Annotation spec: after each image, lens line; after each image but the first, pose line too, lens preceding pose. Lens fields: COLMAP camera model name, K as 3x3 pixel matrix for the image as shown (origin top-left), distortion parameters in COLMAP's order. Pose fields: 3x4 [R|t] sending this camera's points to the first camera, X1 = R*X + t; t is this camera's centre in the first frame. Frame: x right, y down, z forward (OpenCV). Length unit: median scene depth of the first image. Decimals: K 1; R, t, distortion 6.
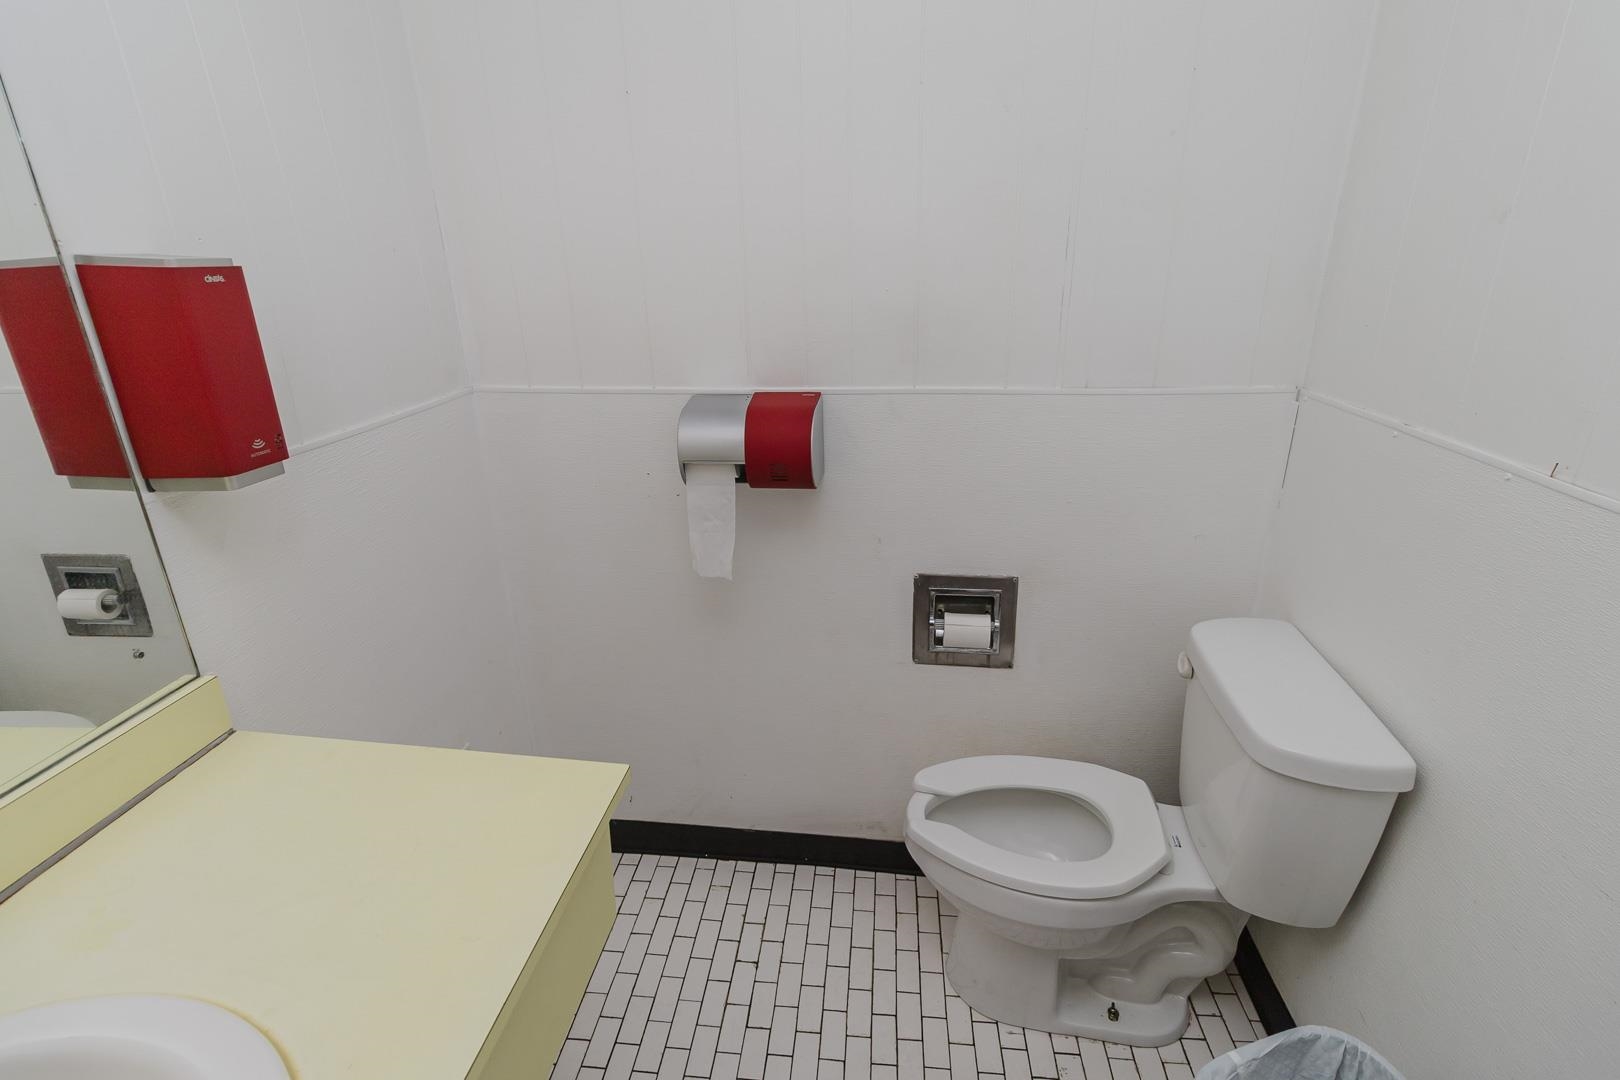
lens RADIAL K [[744.3, 0, 808.4], [0, 744.3, 513.6], [0, 0, 1]] dist [0.001717, 0.000387]
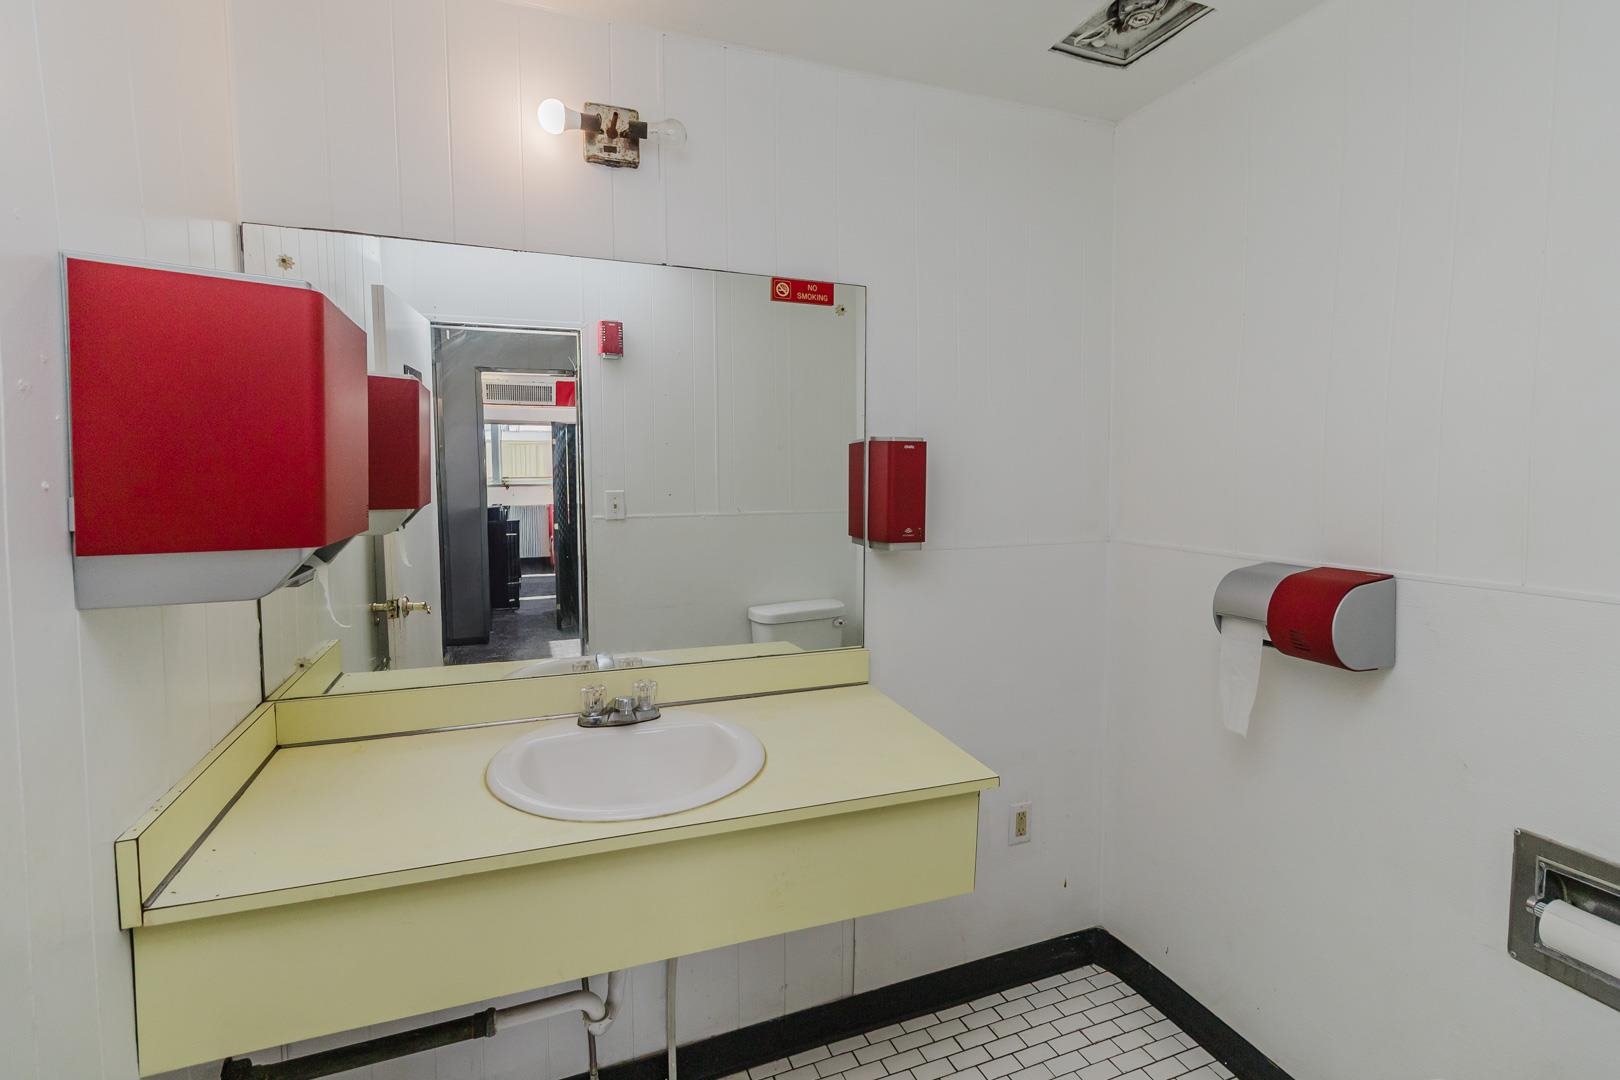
lens RADIAL K [[744.3, 0, 808.4], [0, 744.3, 513.6], [0, 0, 1]] dist [0.001717, 0.000387]
pose [[0.458569, 0.073933, -0.885578, 0.529001], [-0.297130, 0.951935, -0.074387, 0.052944], [0.837513, 0.297244, 0.458496, -0.059313]]
